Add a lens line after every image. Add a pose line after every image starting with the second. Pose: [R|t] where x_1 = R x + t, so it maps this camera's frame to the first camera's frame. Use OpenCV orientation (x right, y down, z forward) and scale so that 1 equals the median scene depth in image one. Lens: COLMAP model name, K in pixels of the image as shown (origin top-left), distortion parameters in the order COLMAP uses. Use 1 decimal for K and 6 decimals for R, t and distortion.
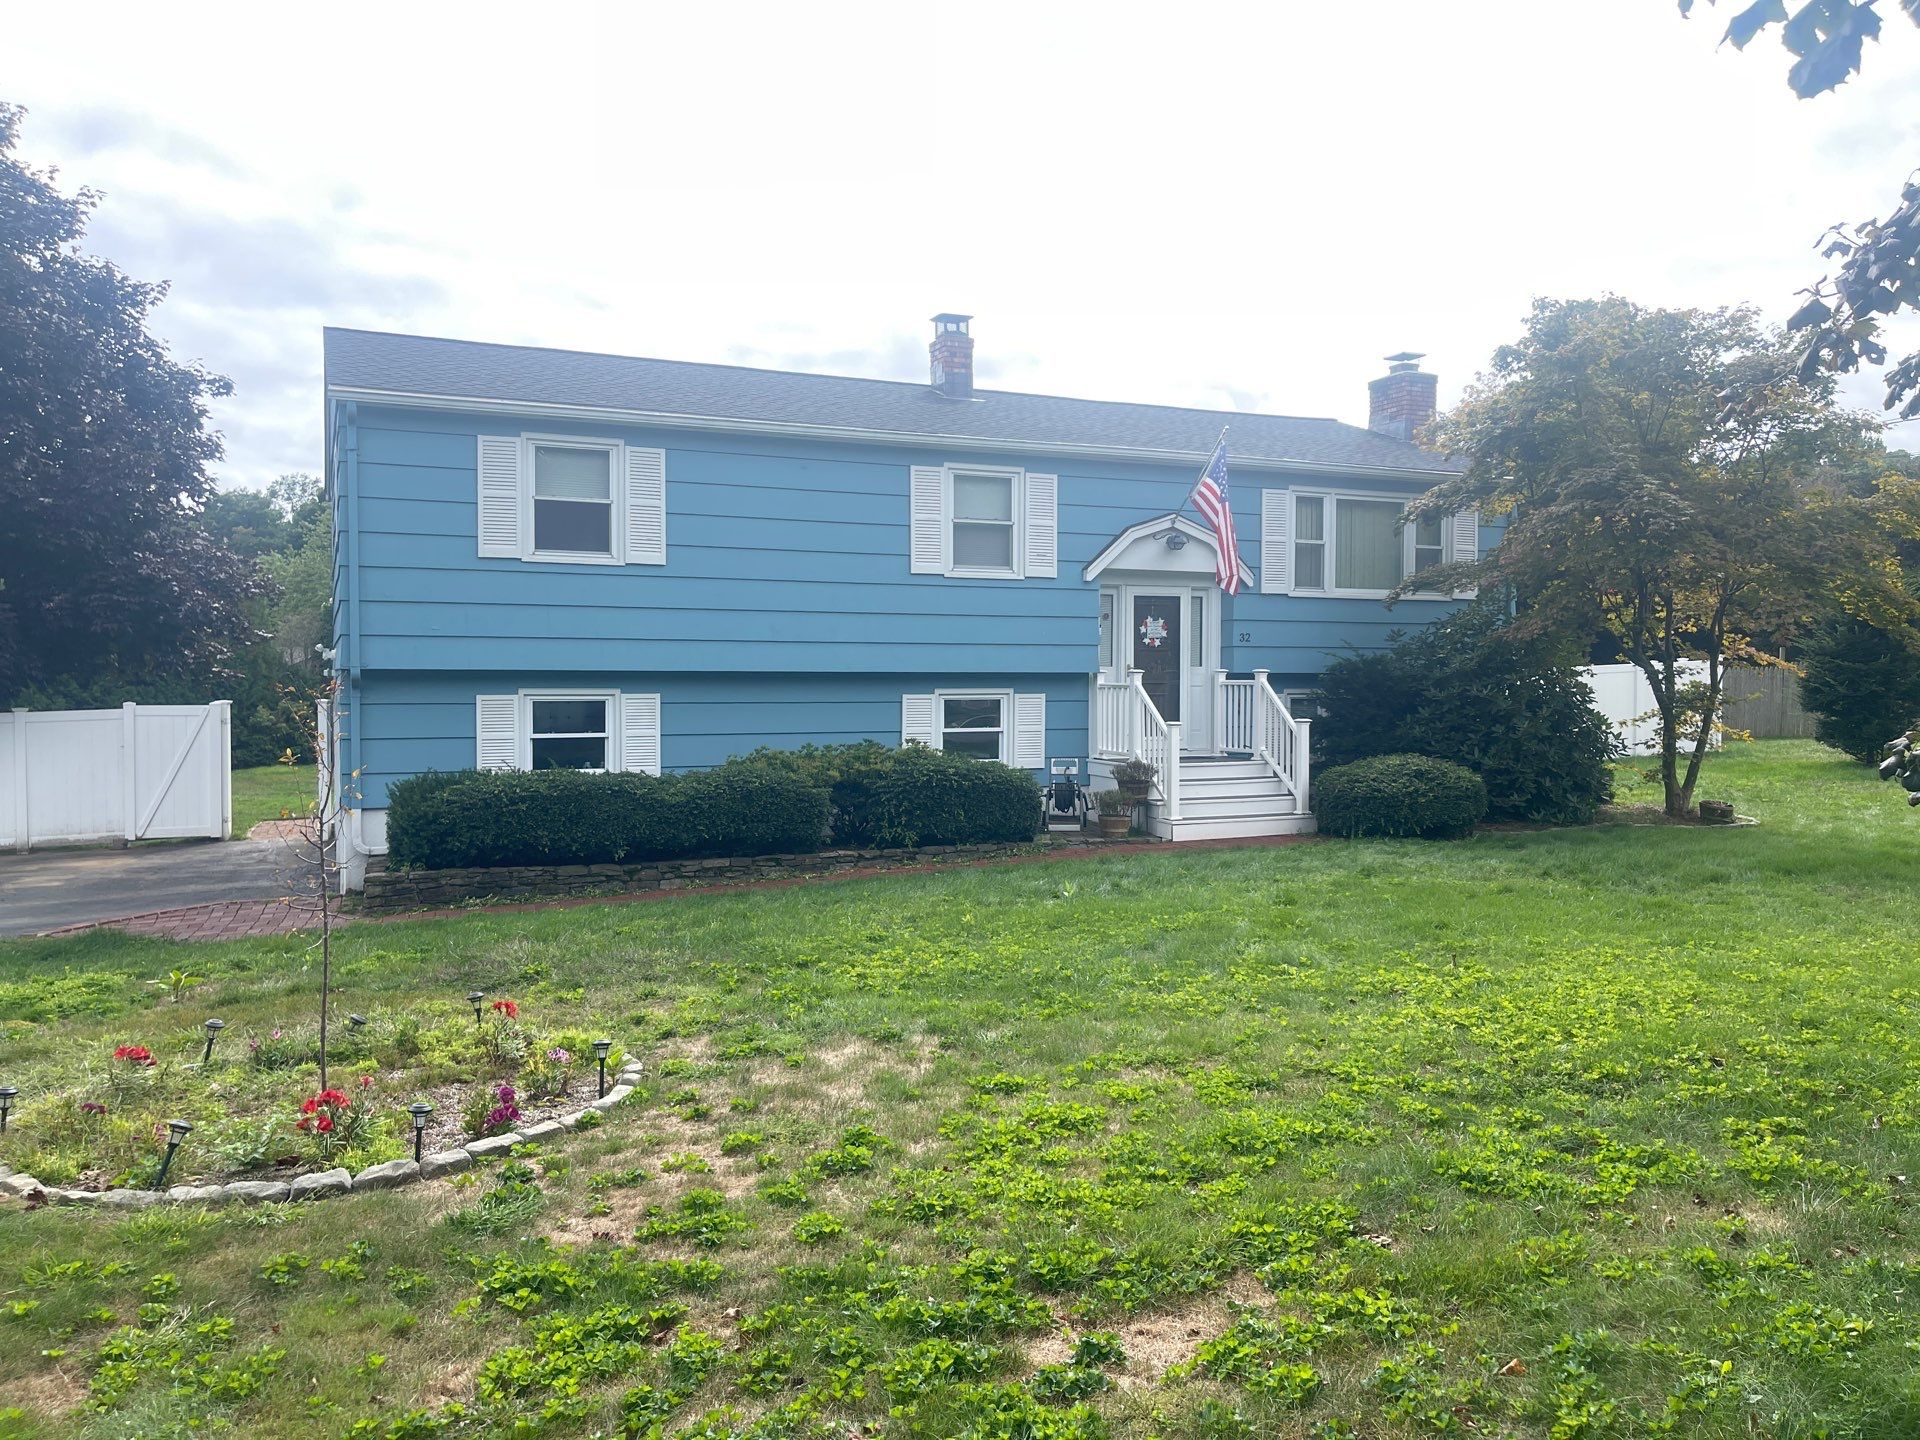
lens RADIAL K [[1377.3, 0, 960.0], [0, 1377.3, 720.0], [0, 0, 1]] dist [0.027761, -0.000113]
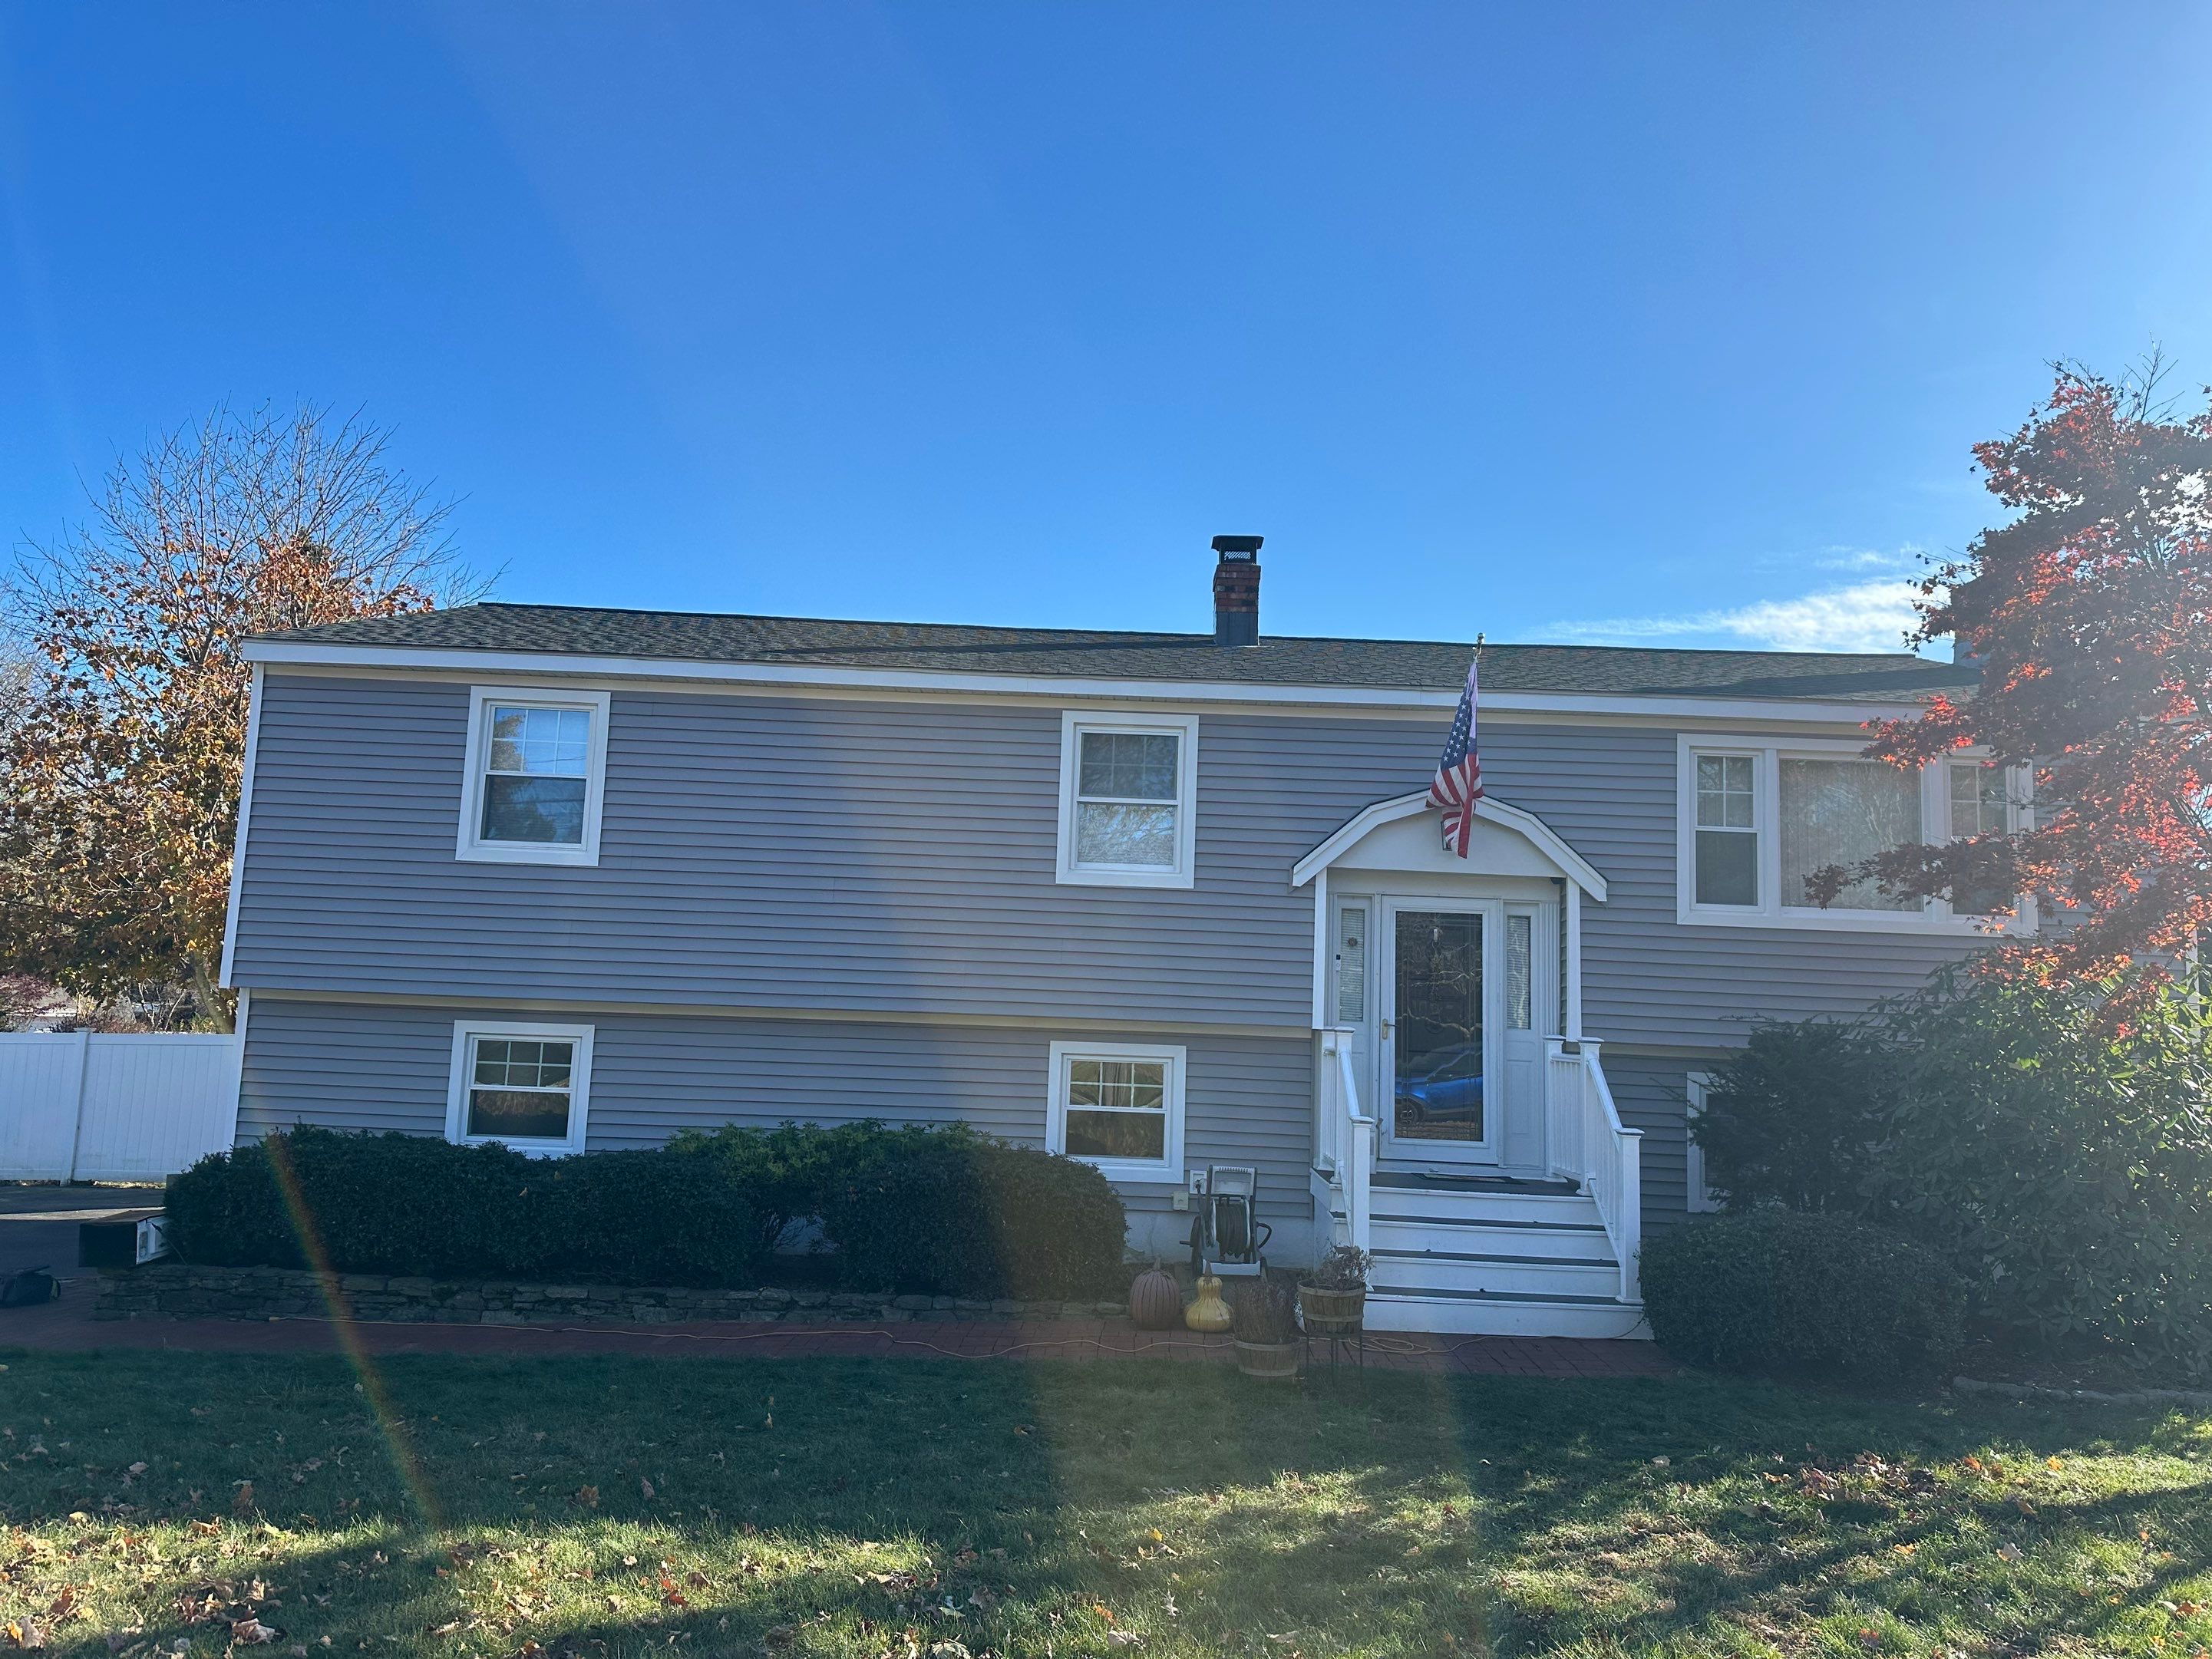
lens RADIAL K [[1471.7, 0, 1145.4], [0, 1471.7, 827.4], [0, 0, 1]] dist [0.005704, 0.000016]
pose [[0.919111, -0.017995, -0.393588, 0.302774], [-0.050500, 0.985336, -0.162979, -0.013229], [0.390750, 0.169672, 0.904724, 0.351366]]
